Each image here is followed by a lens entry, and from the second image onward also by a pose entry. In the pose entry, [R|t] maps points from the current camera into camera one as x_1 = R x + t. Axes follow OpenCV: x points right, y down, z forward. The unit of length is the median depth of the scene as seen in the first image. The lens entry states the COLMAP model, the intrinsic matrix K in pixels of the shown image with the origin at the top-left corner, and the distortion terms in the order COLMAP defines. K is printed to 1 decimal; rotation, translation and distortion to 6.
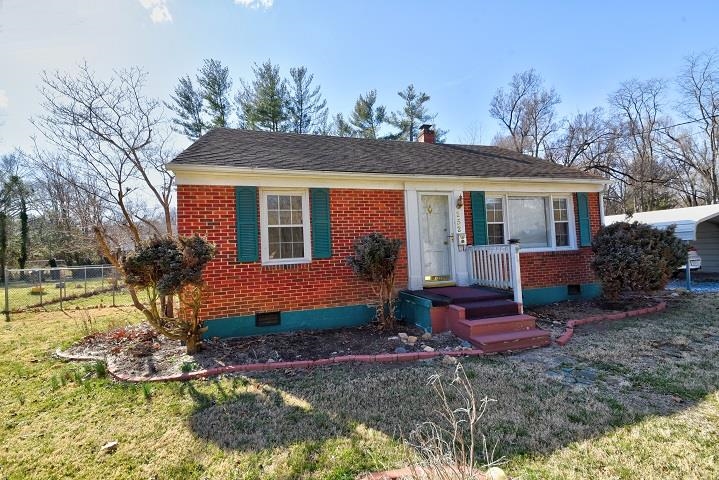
lens RADIAL K [[293.7, 0, 357.7], [0, 293.7, 235.8], [0, 0, 1]] dist [0.000090, -0.000241]
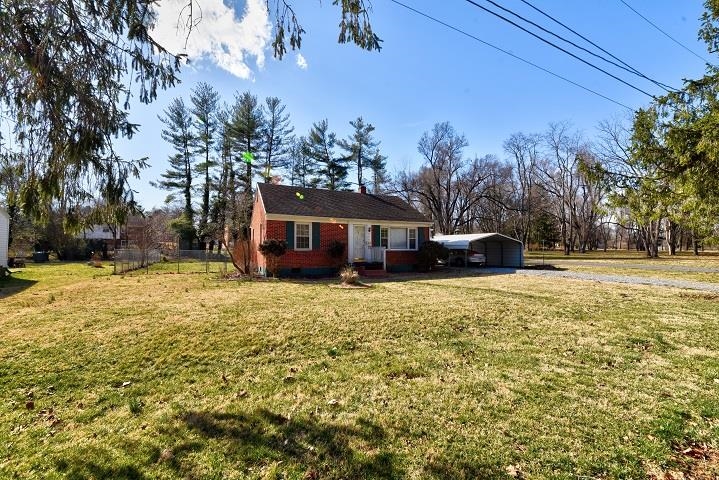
lens RADIAL K [[288.4, 0, 350.1], [0, 288.4, 244.4], [0, 0, 1]] dist [0.000639, -0.000036]
pose [[0.986629, 0.048806, 0.155501, -0.181508], [-0.054369, 0.998017, 0.031717, -0.049426], [-0.153645, -0.039747, 0.987326, -1.284734]]
